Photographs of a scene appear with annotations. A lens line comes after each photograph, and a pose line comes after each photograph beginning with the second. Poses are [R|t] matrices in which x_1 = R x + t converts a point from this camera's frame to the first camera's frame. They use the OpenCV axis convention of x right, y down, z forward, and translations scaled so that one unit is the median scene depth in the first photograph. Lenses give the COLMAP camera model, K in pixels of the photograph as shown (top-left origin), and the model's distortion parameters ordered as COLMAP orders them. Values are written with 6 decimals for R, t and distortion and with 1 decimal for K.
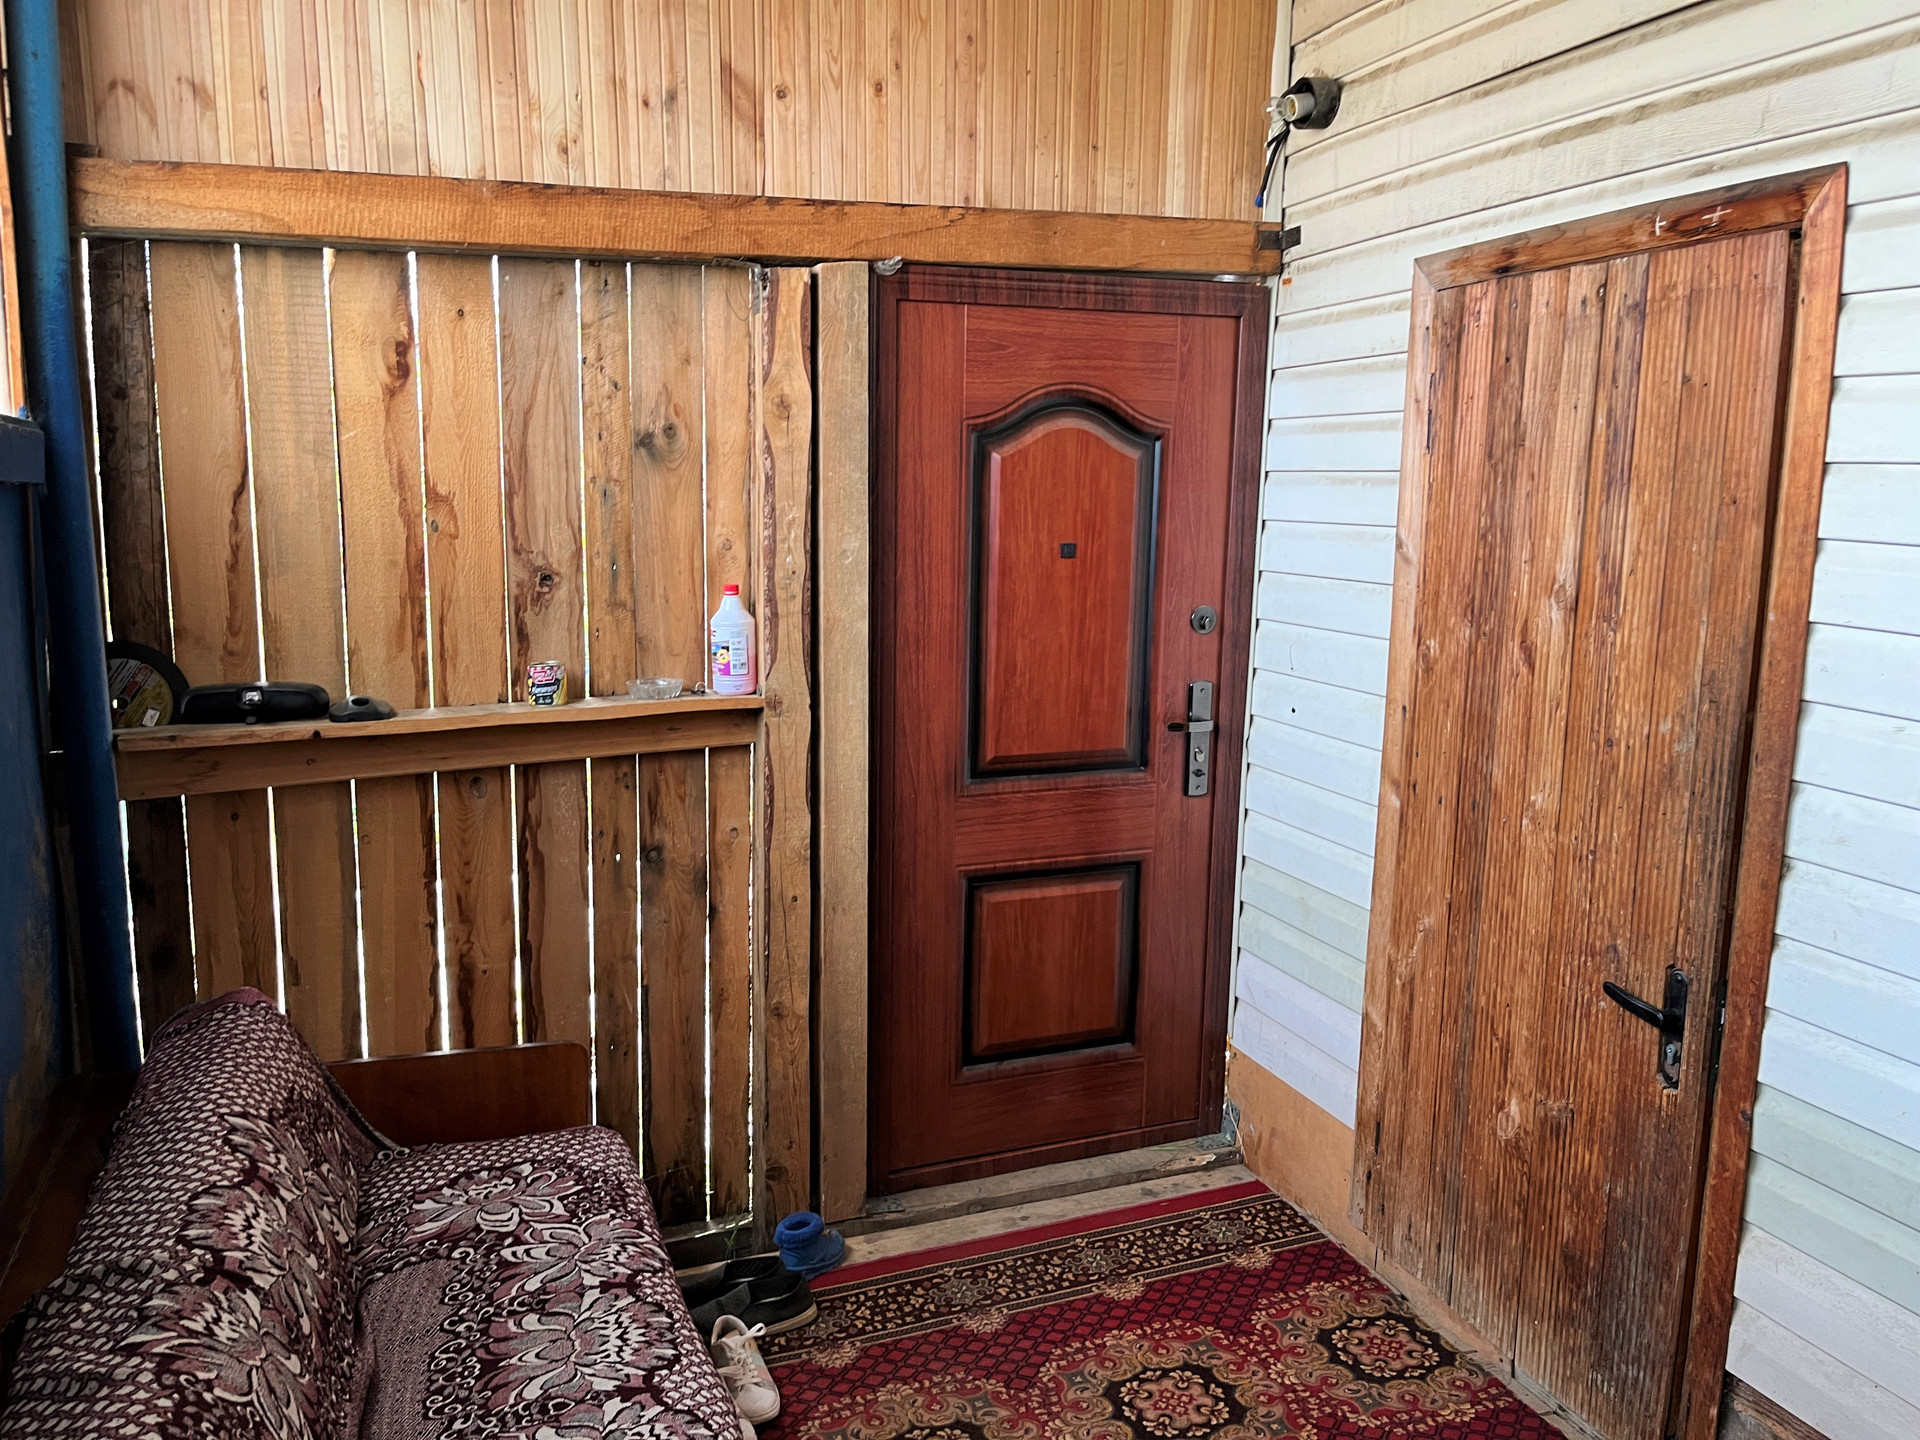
lens RADIAL K [[1469.7, 0, 960.7], [0, 1469.7, 720.4], [0, 0, 1]] dist [0.074092, -0.090934]
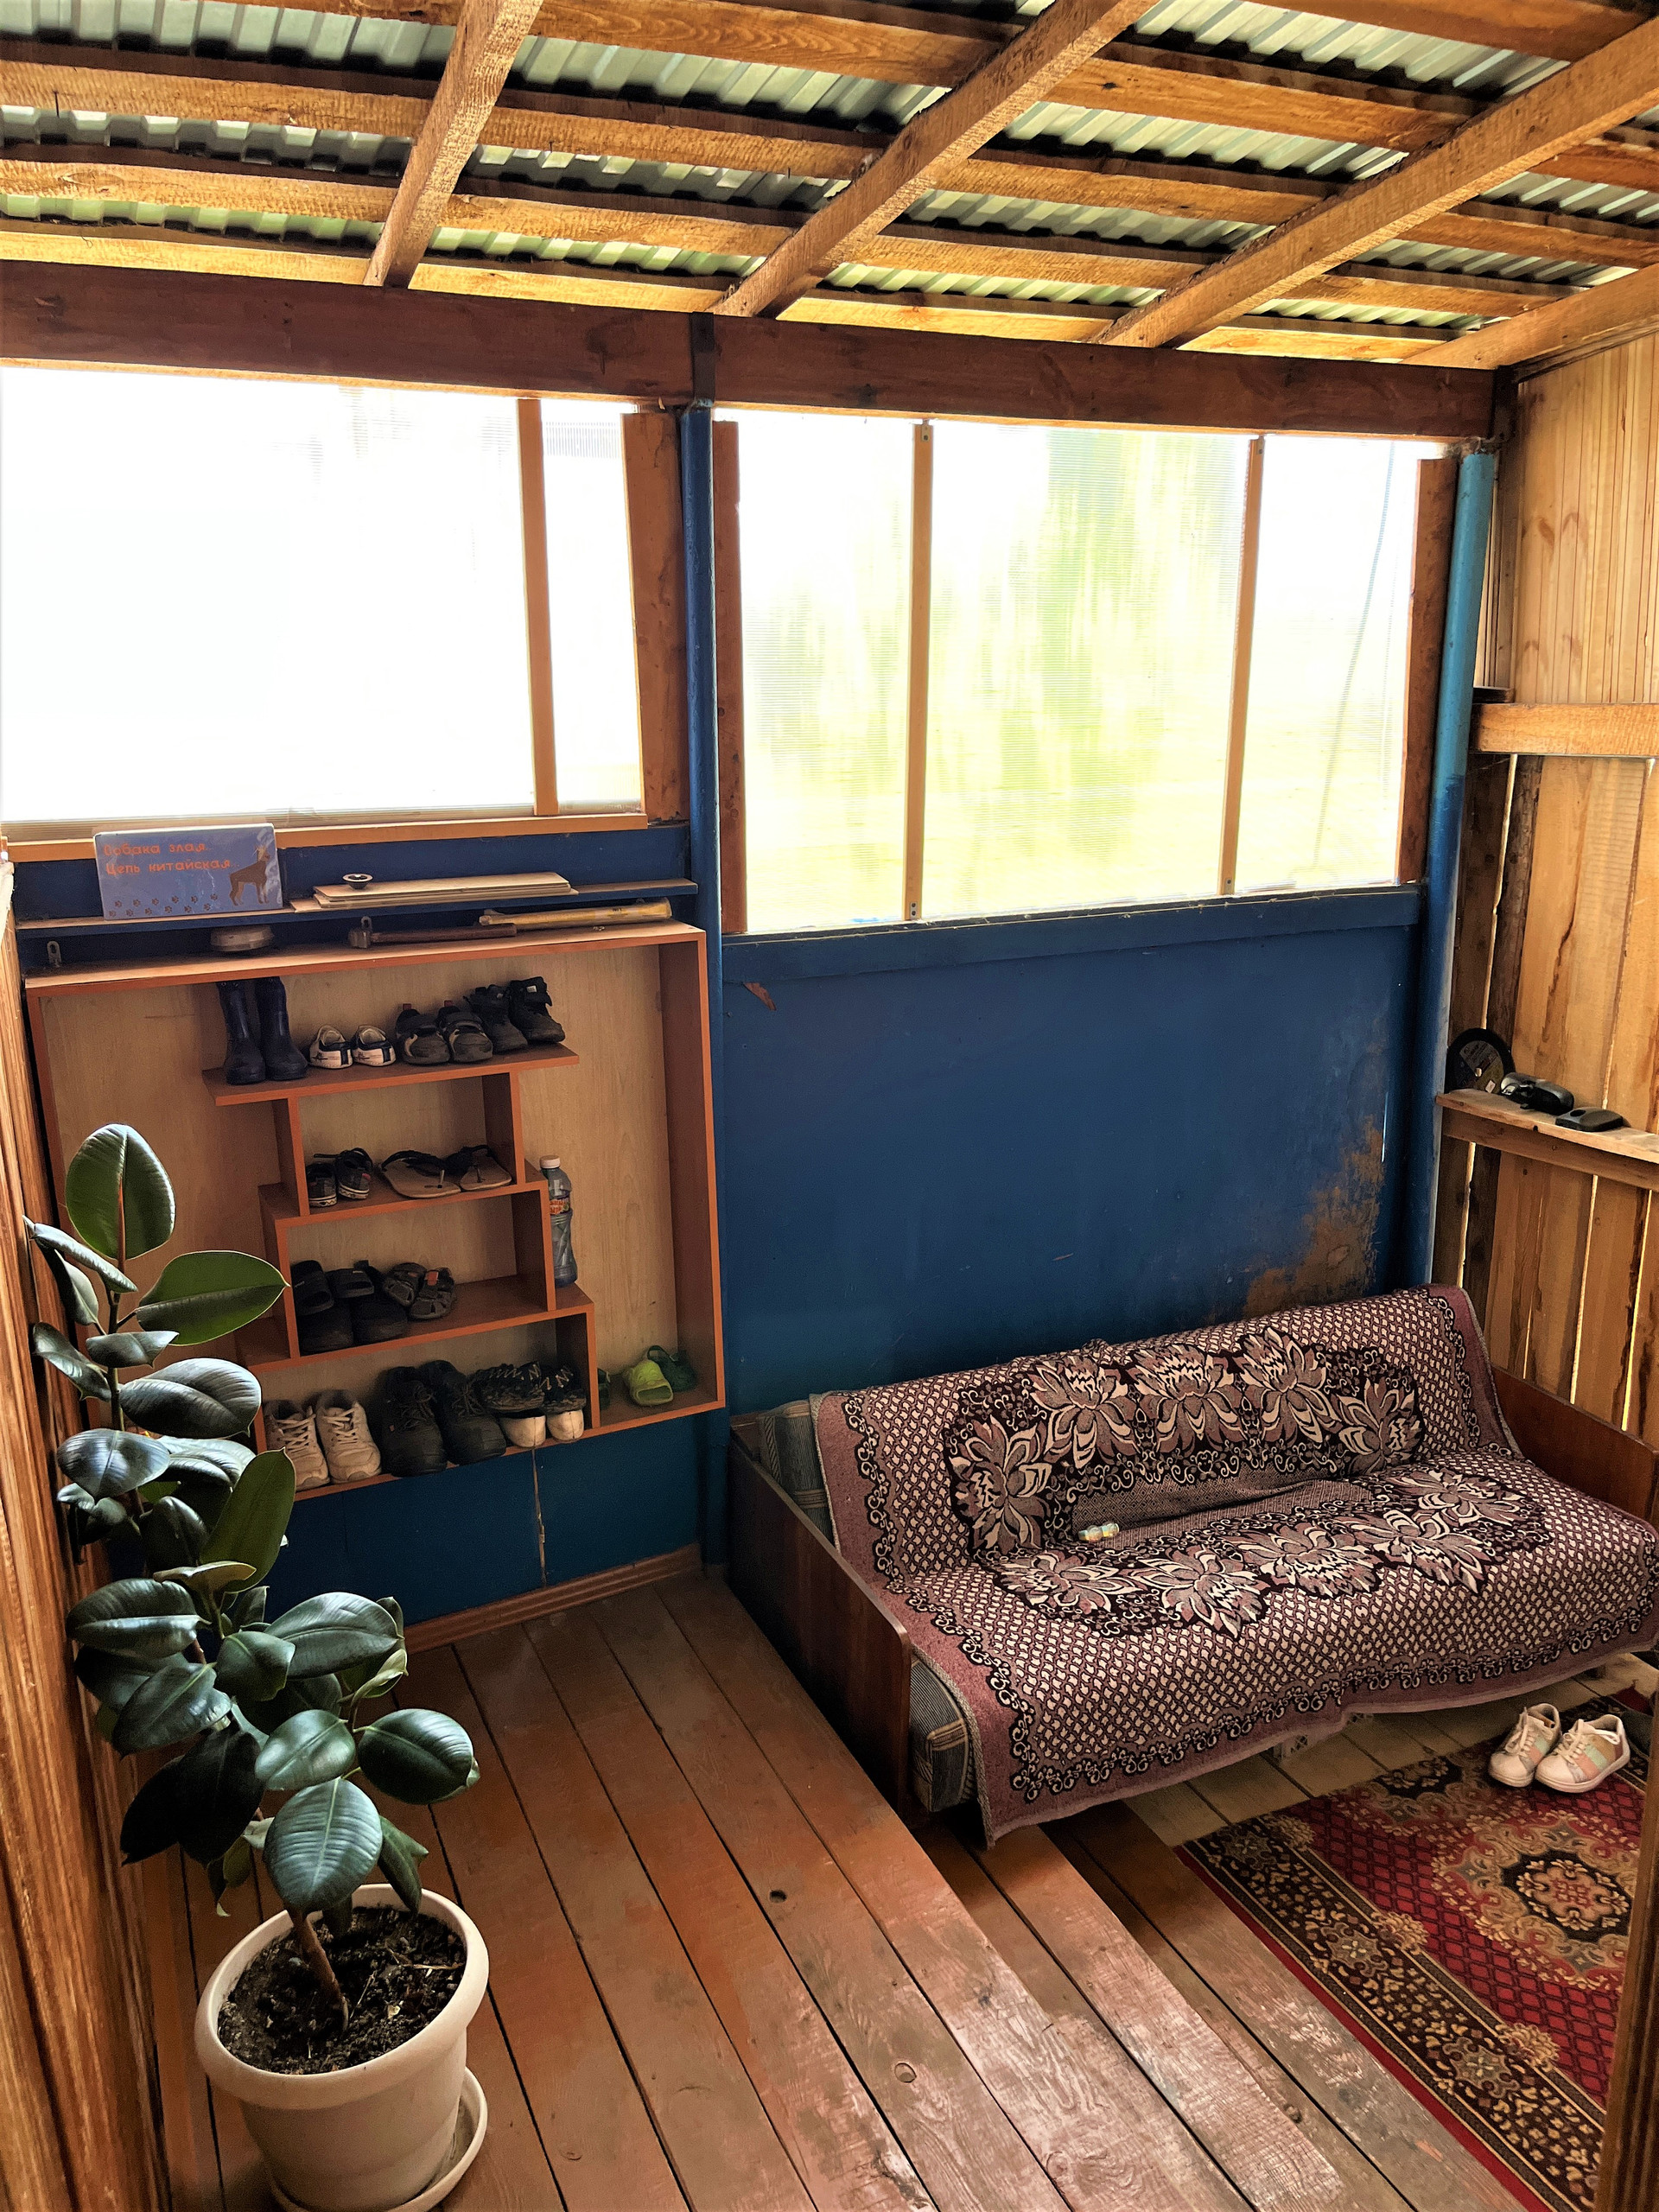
lens RADIAL K [[1693.2, 0, 838.4], [0, 1693.2, 1110.7], [0, 0, 1]] dist [0.074092, -0.090934]
pose [[0.081207, 0.250057, -0.964820, 1.184335], [-0.152336, 0.959757, 0.235923, -0.326824], [0.984987, 0.127818, 0.116032, 0.259674]]
